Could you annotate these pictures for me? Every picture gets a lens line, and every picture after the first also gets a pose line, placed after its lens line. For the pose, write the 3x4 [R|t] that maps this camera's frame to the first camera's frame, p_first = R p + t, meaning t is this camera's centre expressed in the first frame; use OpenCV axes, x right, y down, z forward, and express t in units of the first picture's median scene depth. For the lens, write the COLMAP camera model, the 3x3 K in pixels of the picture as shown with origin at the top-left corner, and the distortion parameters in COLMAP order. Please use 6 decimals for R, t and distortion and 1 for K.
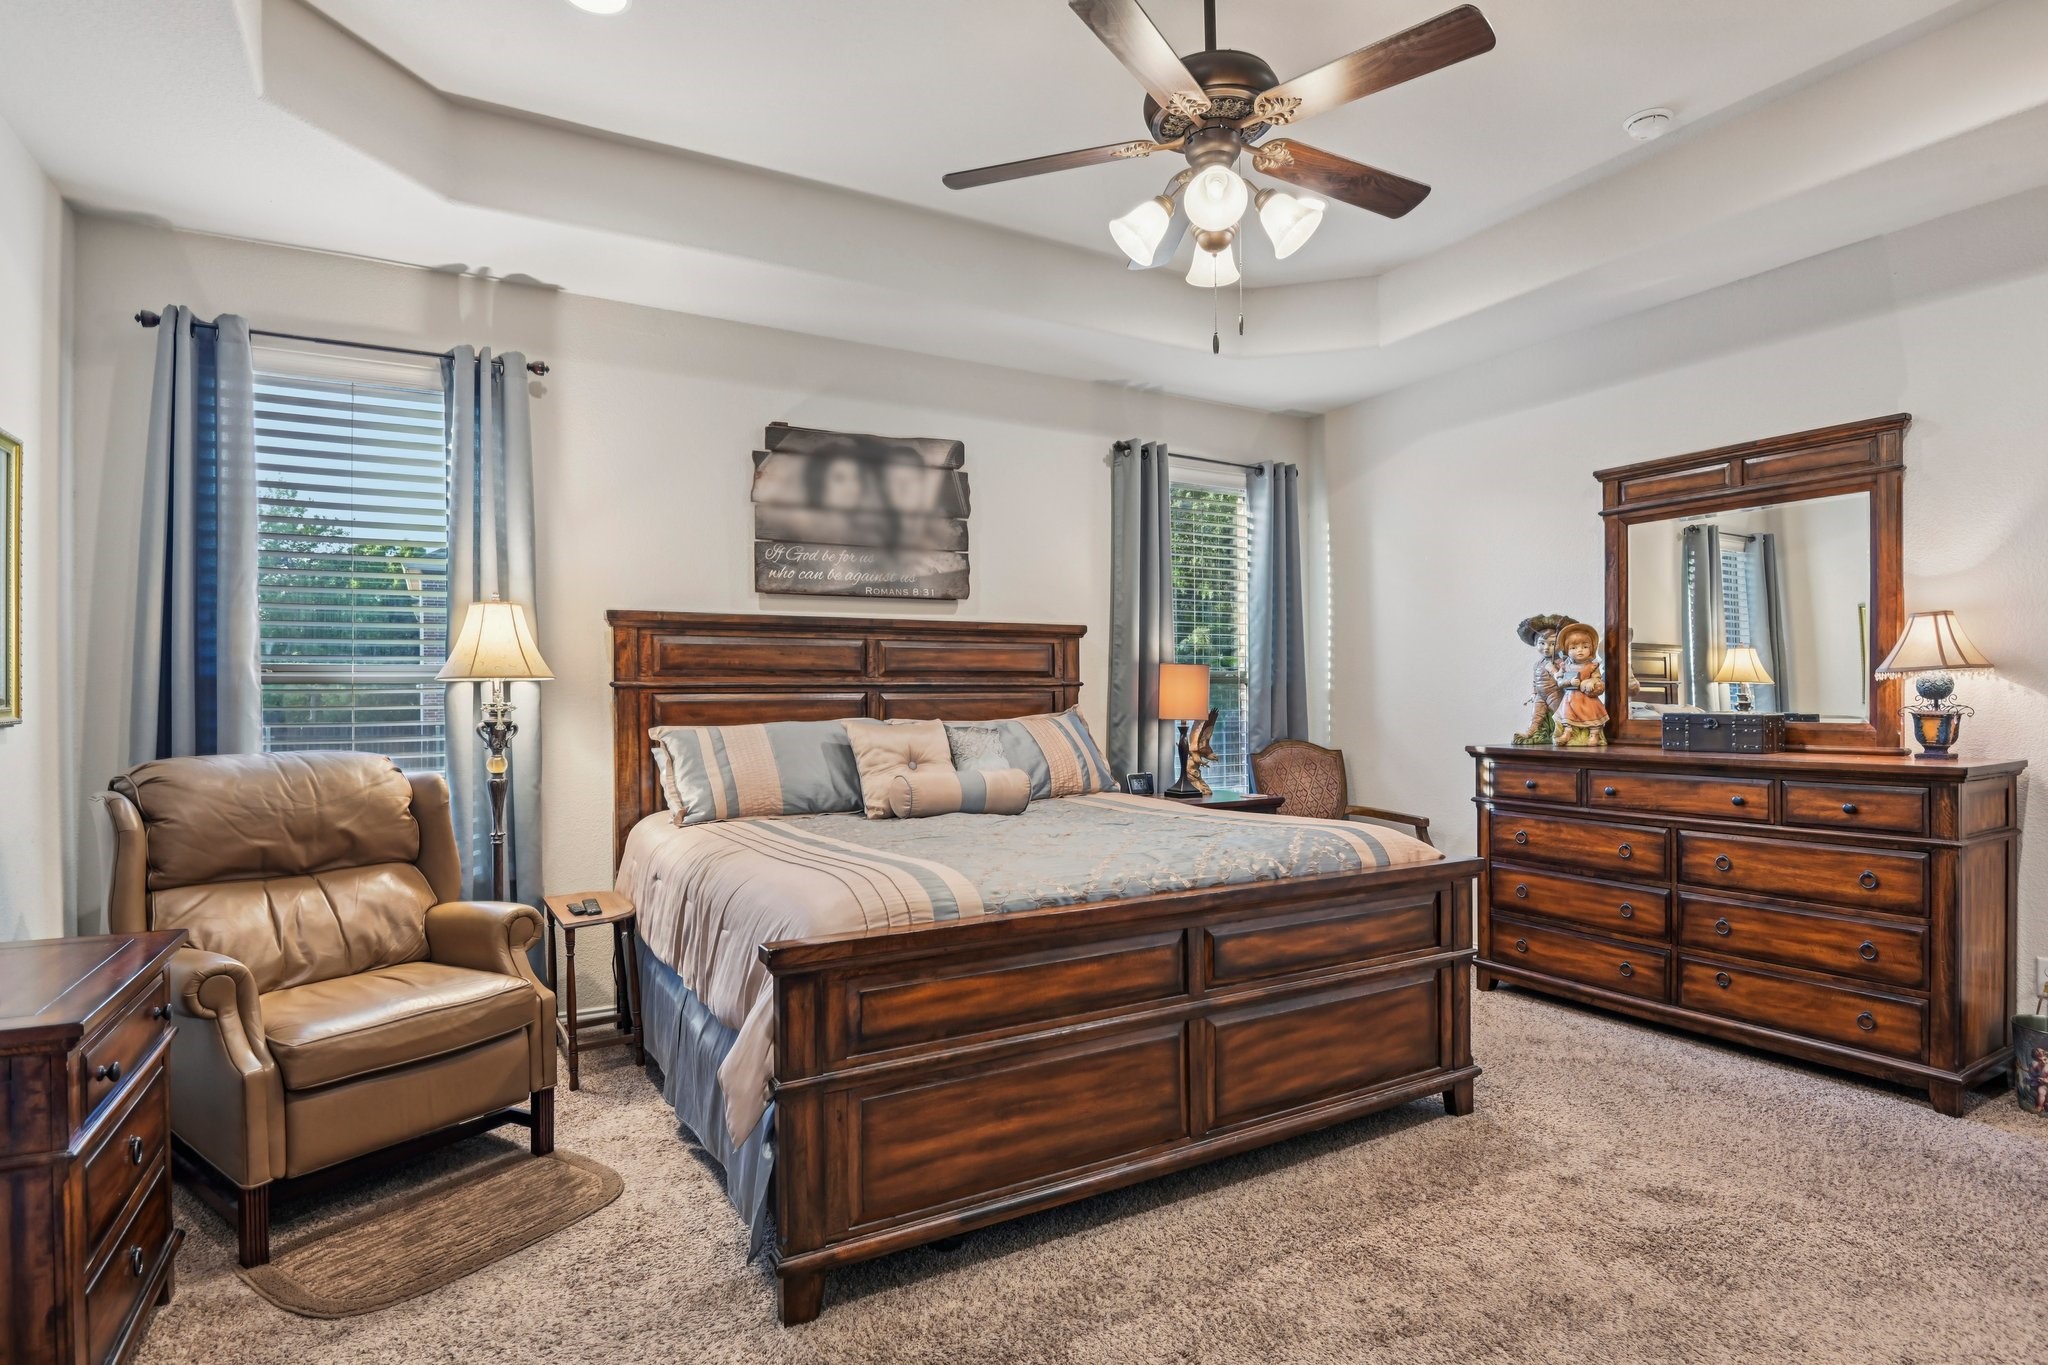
lens RADIAL K [[1051.8, 0, 1022.0], [0, 1051.8, 689.8], [0, 0, 1]] dist [-0.007454, -0.003435]
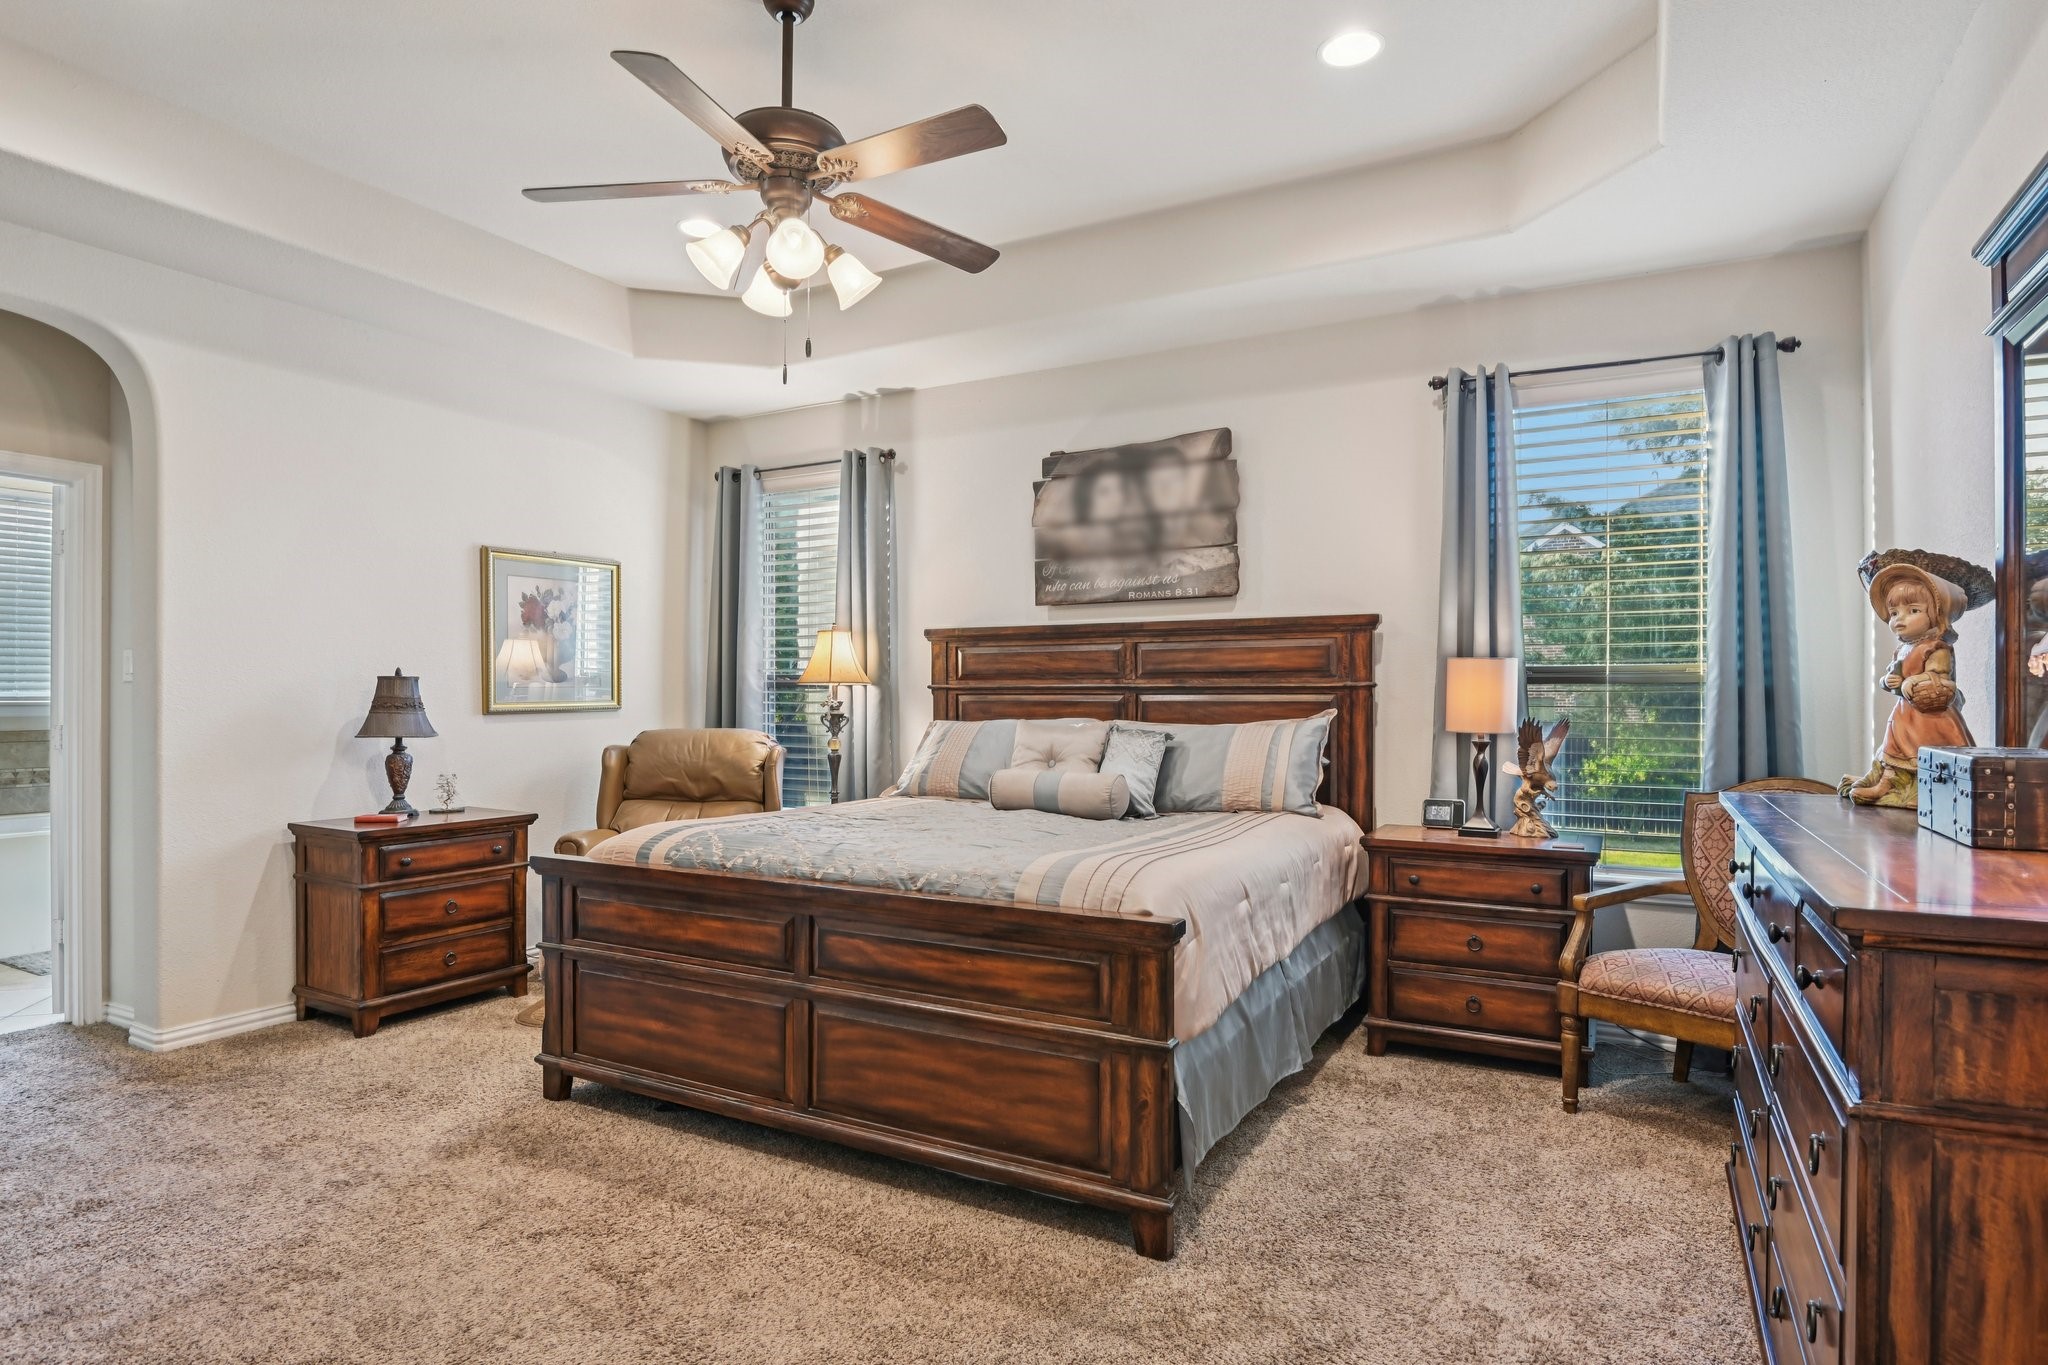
lens RADIAL K [[1085.0, 0, 1014.1], [0, 1085.0, 691.0], [0, 0, 1]] dist [-0.012848, -0.008011]
pose [[0.524566, 0.002605, -0.851366, 0.708238], [0.000153, 0.999995, 0.003154, -0.003882], [0.851370, -0.001785, 0.524563, 0.348290]]
